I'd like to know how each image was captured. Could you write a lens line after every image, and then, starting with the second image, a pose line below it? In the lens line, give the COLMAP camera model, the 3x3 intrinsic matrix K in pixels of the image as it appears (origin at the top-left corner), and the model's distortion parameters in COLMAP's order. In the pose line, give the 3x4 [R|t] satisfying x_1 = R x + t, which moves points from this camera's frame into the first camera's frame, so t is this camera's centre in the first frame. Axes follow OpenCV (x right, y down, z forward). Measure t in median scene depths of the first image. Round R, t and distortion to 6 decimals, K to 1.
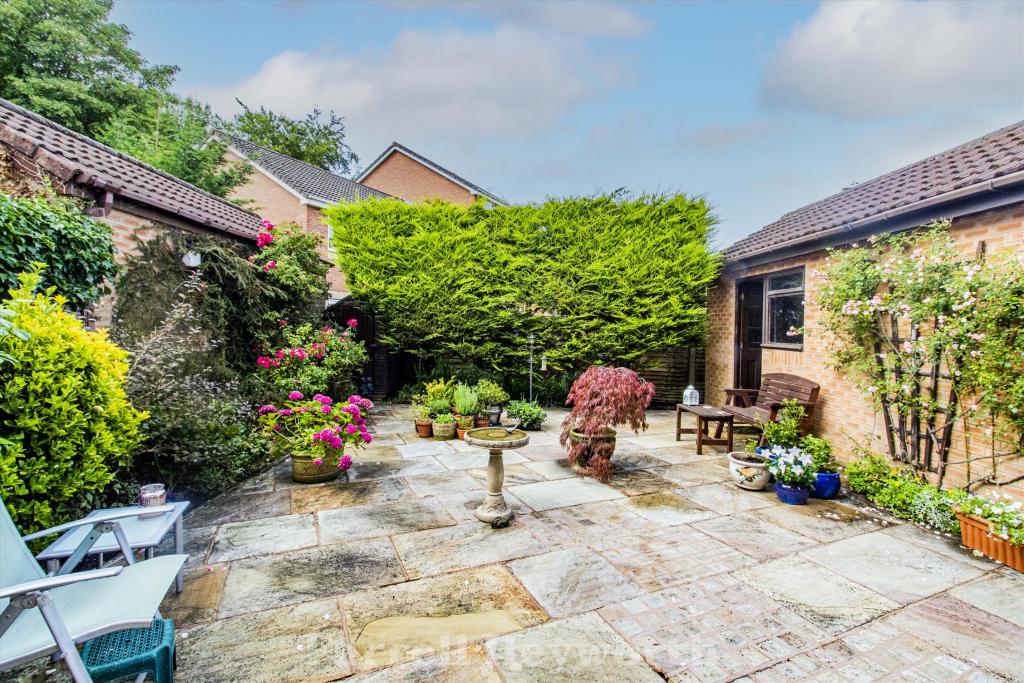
lens RADIAL K [[481.7, 0, 519.2], [0, 481.7, 327.9], [0, 0, 1]] dist [0.002436, 0.000360]
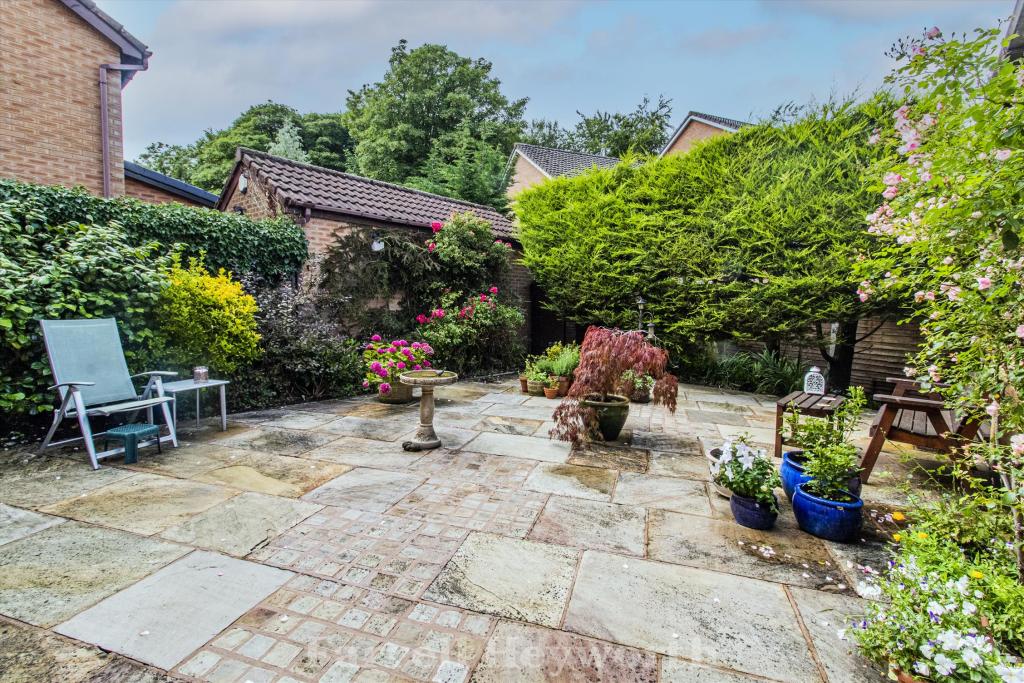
lens RADIAL K [[481.7, 0, 519.2], [0, 481.7, 327.9], [0, 0, 1]] dist [0.002436, 0.000360]
pose [[0.733357, 0.030690, -0.679151, 0.512005], [-0.007270, 0.999277, 0.037306, 0.038011], [0.679805, -0.022421, 0.733050, 0.178573]]
